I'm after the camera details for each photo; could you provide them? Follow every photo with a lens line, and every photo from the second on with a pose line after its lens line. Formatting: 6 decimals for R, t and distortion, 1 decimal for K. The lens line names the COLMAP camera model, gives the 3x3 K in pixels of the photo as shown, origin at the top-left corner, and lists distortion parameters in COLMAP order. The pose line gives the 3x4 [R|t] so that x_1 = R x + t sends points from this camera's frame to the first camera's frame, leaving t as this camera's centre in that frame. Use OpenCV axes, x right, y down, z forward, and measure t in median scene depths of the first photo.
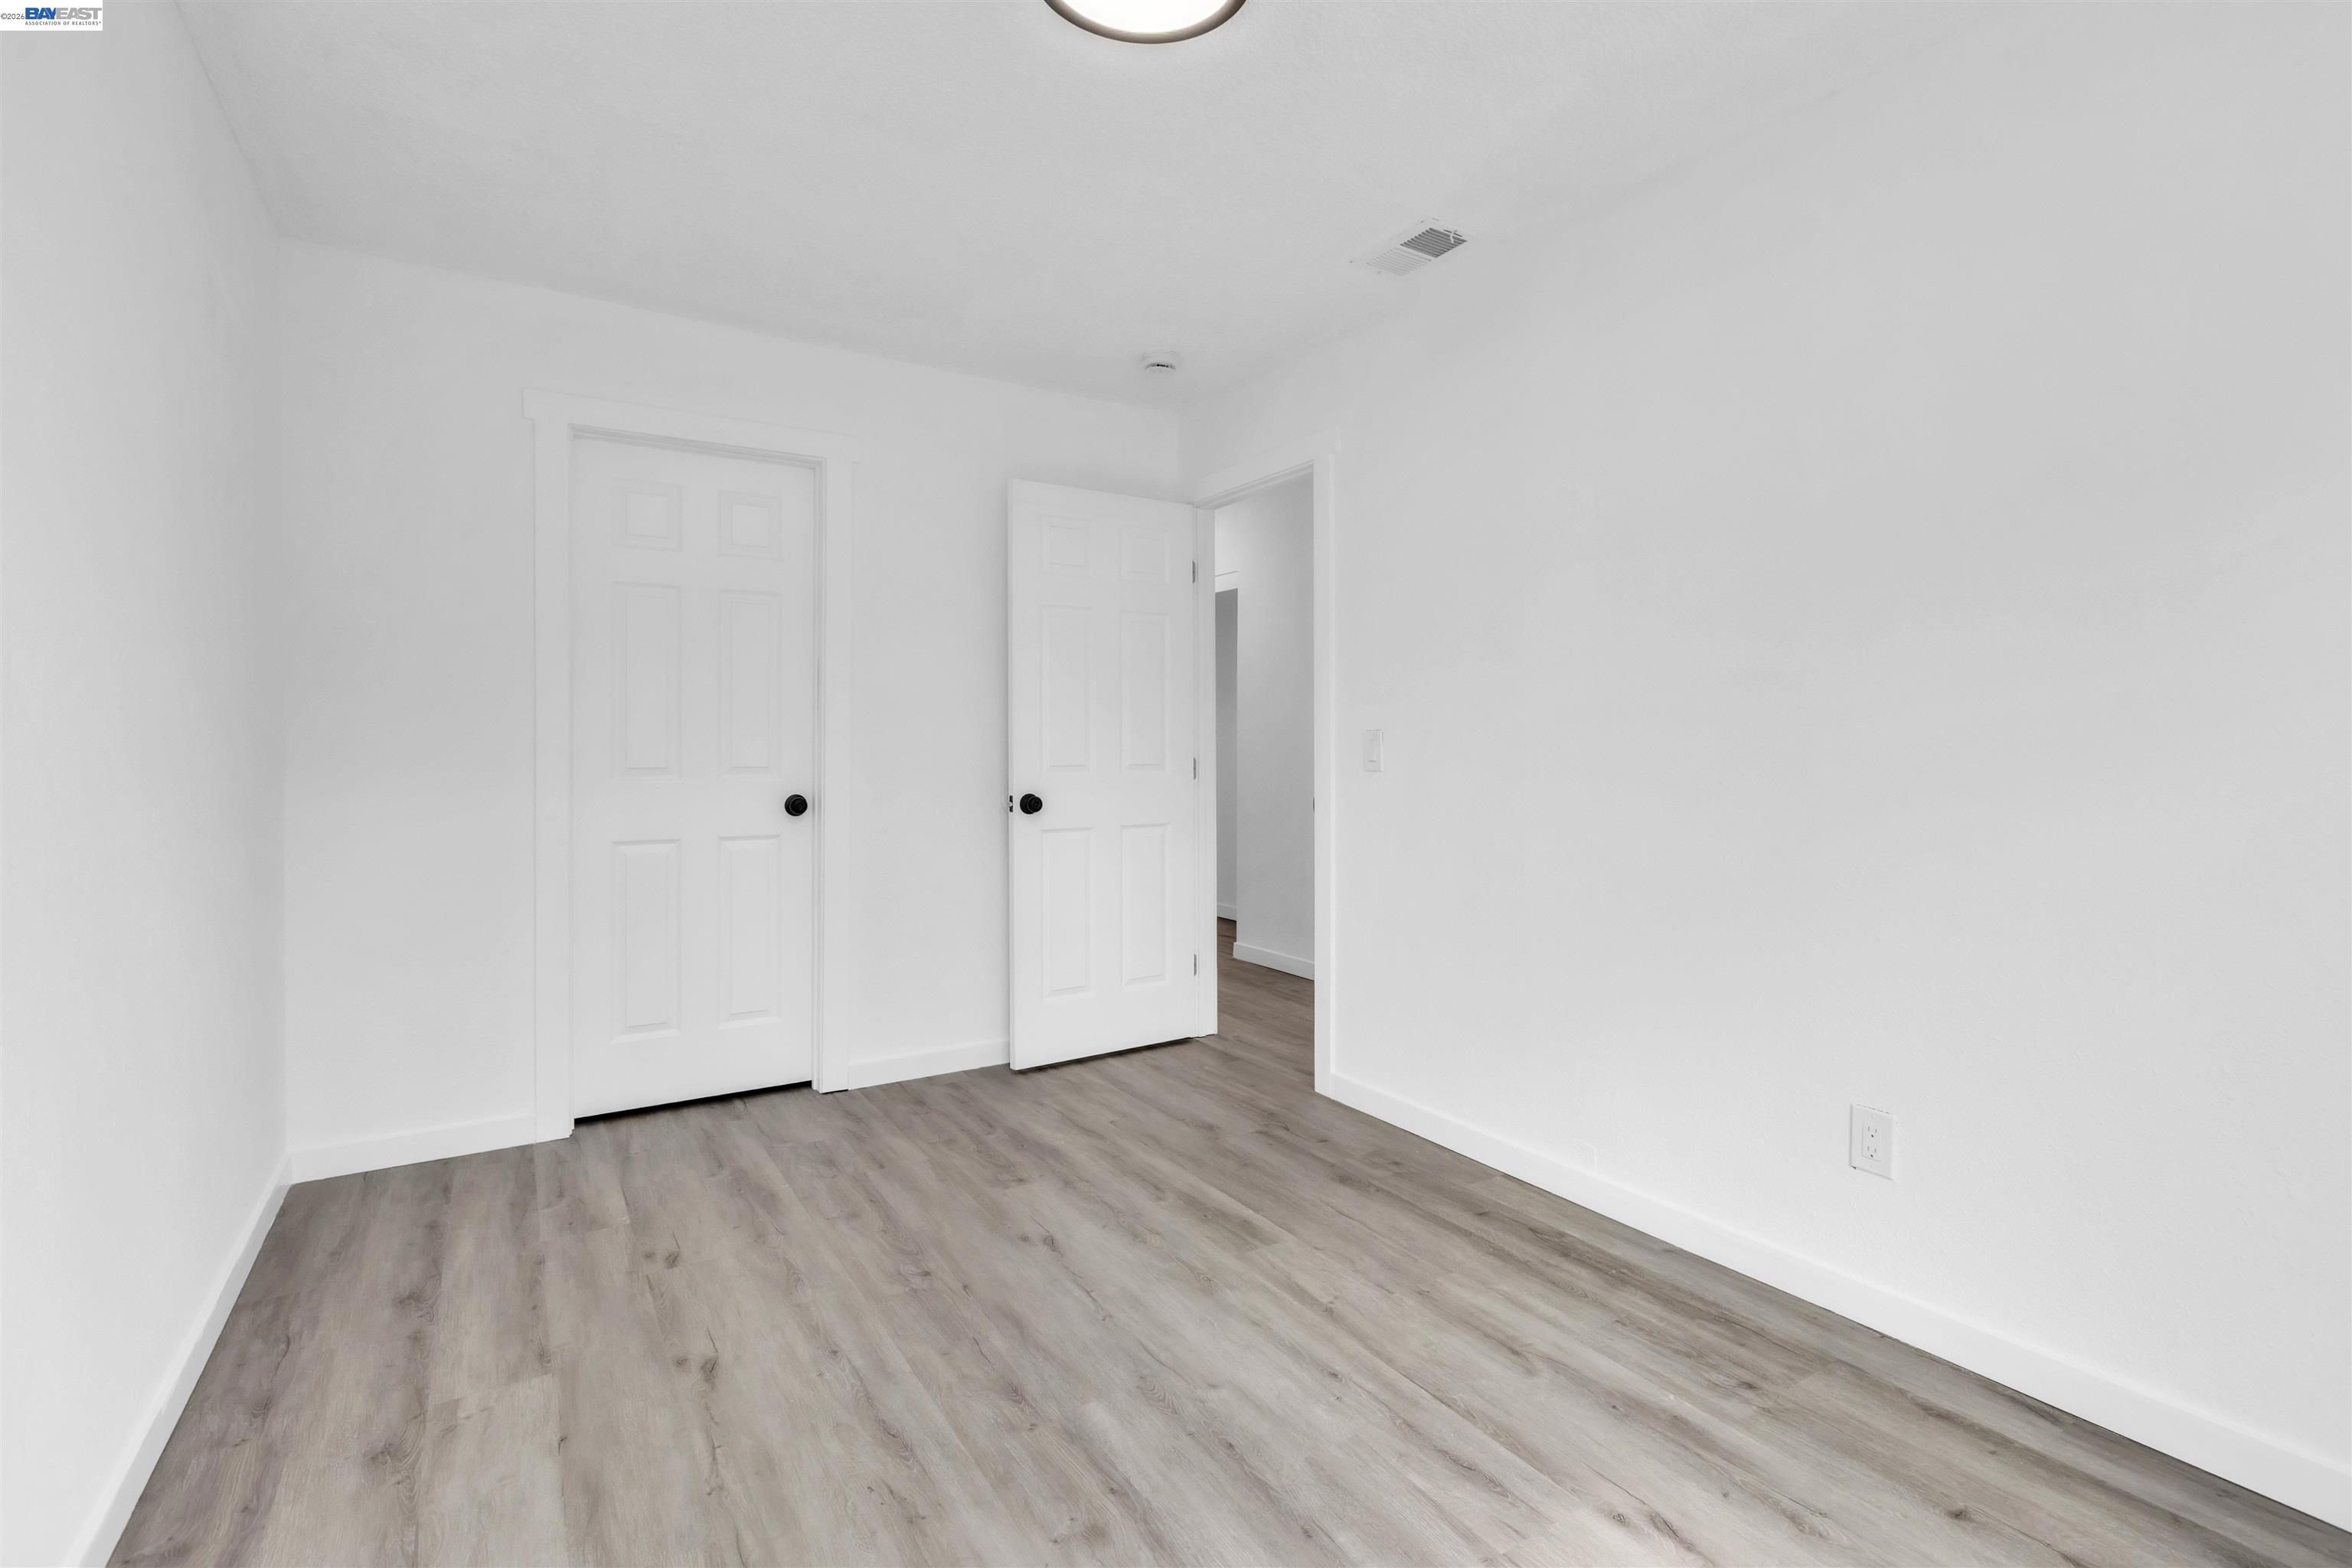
lens RADIAL K [[1061.7, 0, 1176.0], [0, 1061.7, 784.0], [0, 0, 1]] dist [0.001128, 0.000094]
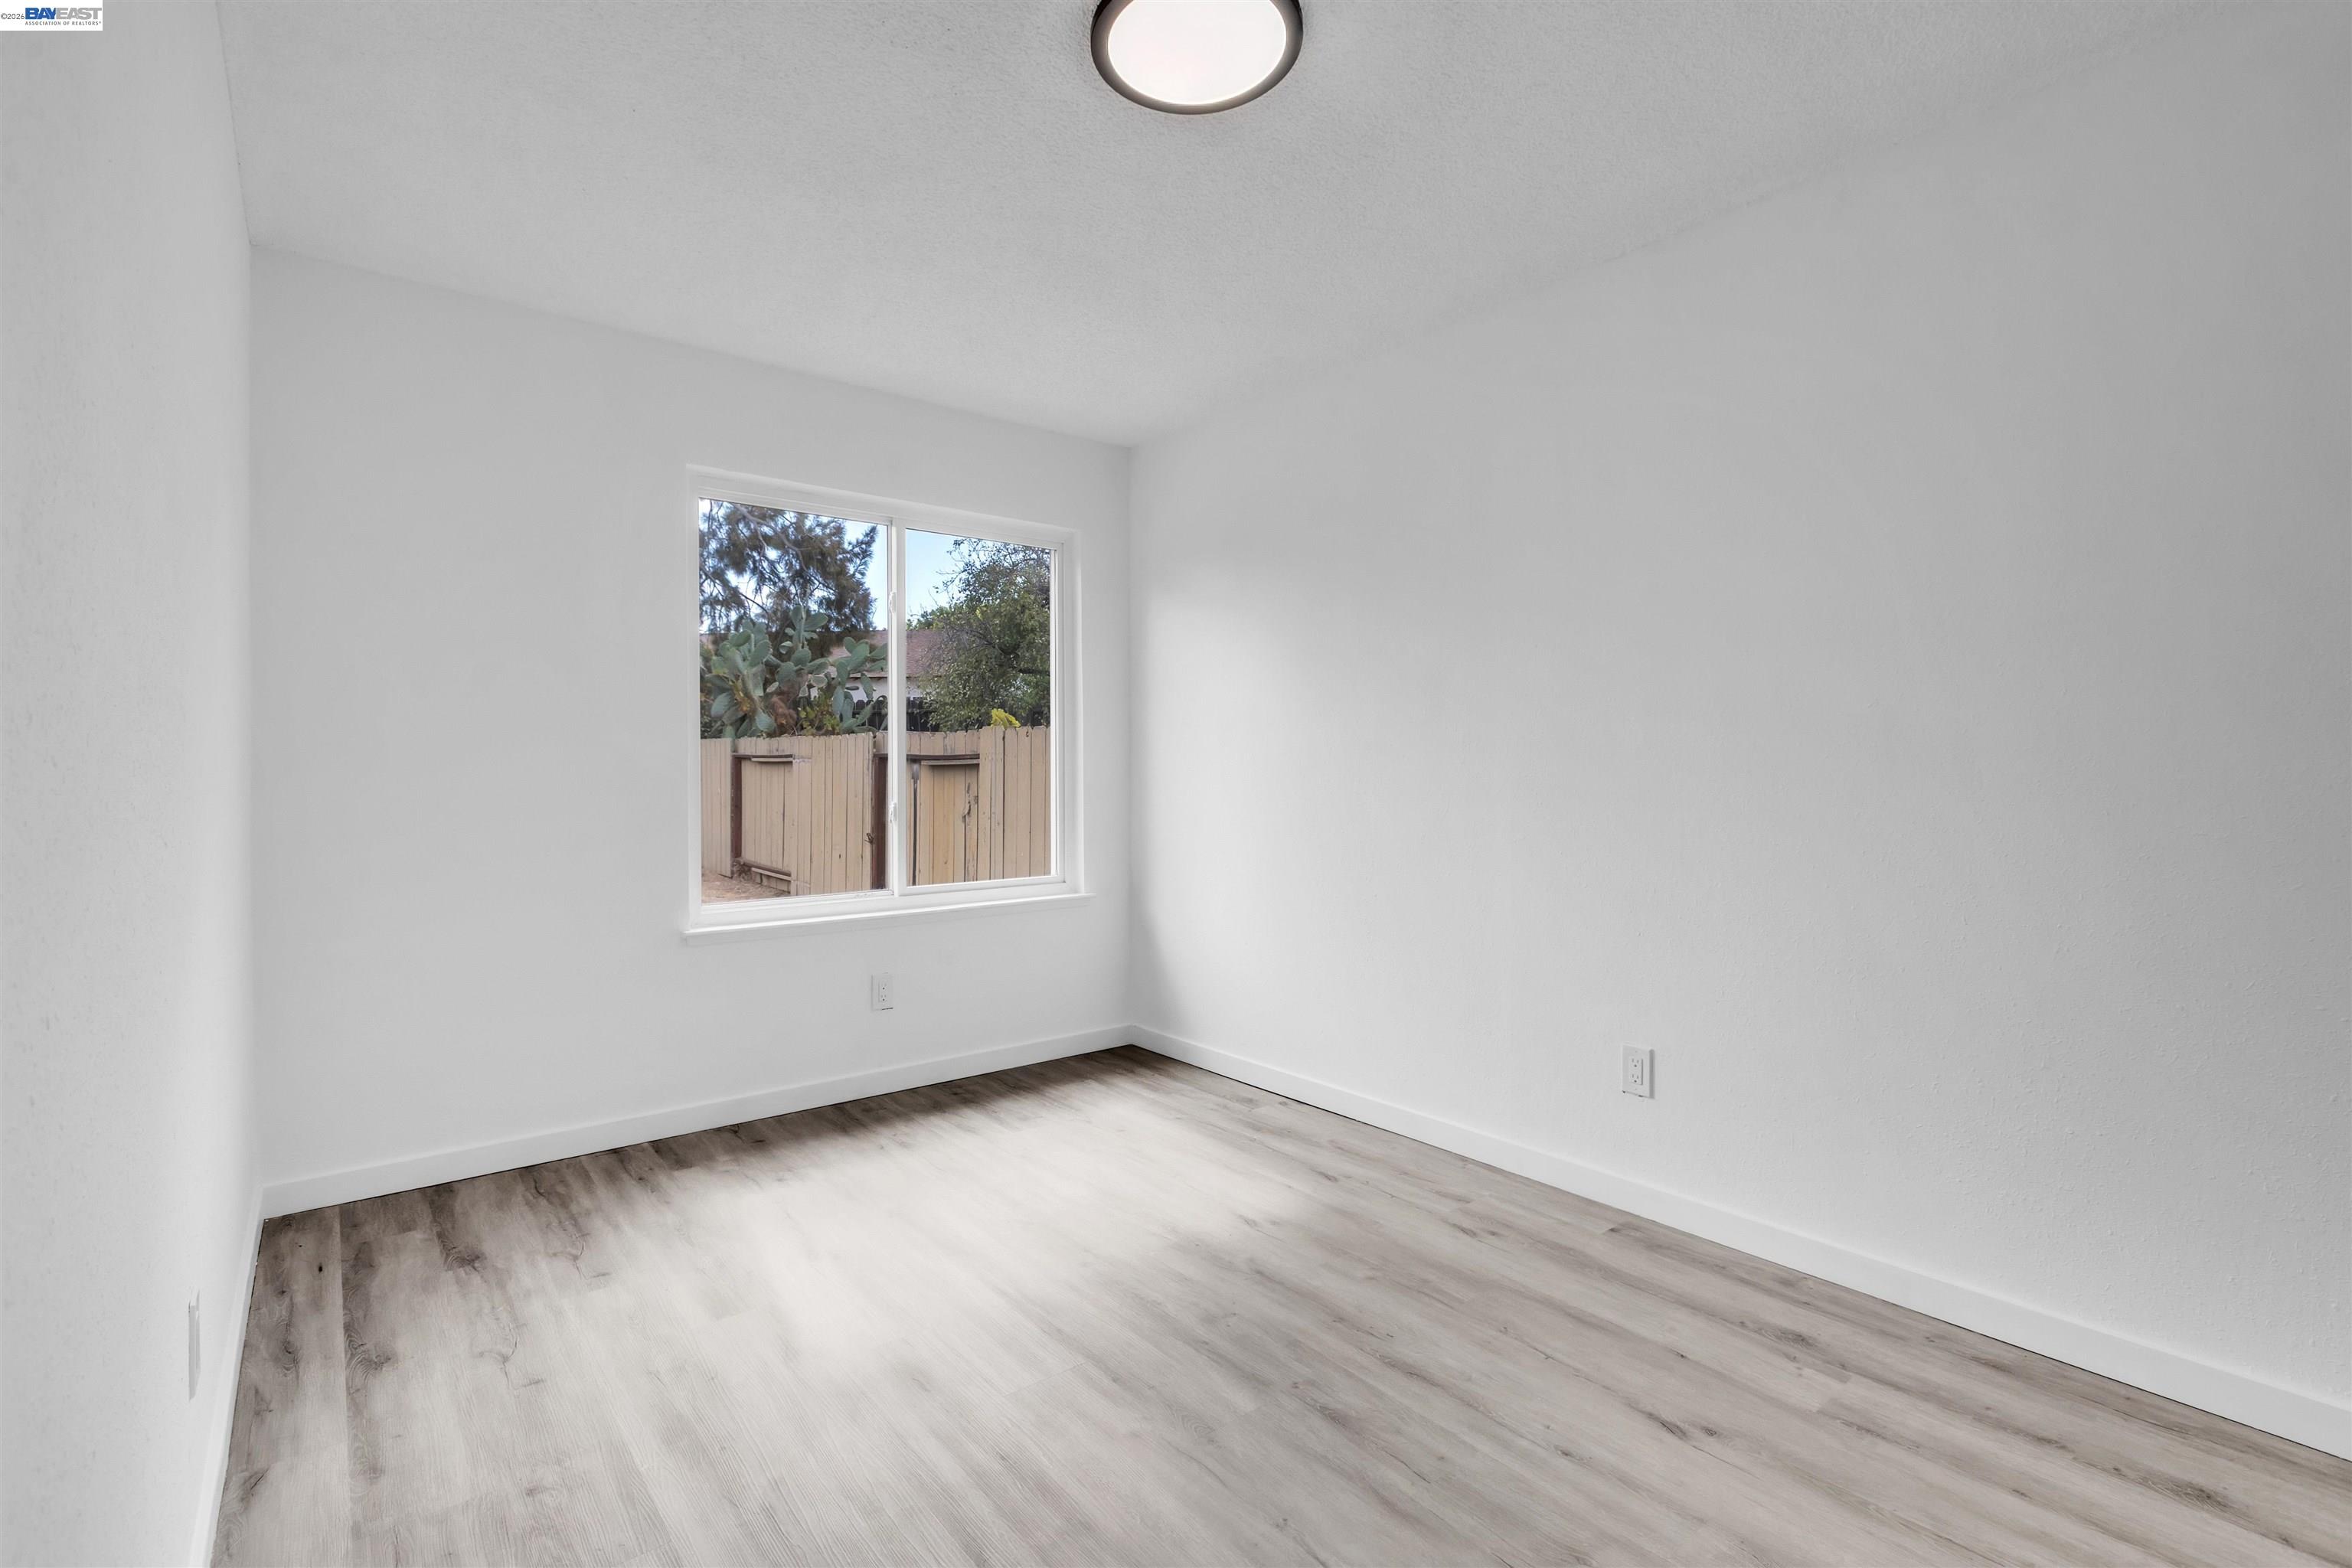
lens RADIAL K [[1061.7, 0, 1176.0], [0, 1061.7, 784.0], [0, 0, 1]] dist [0.001128, 0.000094]
pose [[-0.992649, 0.004567, -0.120939, 0.114293], [-0.001088, 0.998911, 0.046646, -0.067252], [0.121020, 0.046435, -0.991563, 1.980427]]
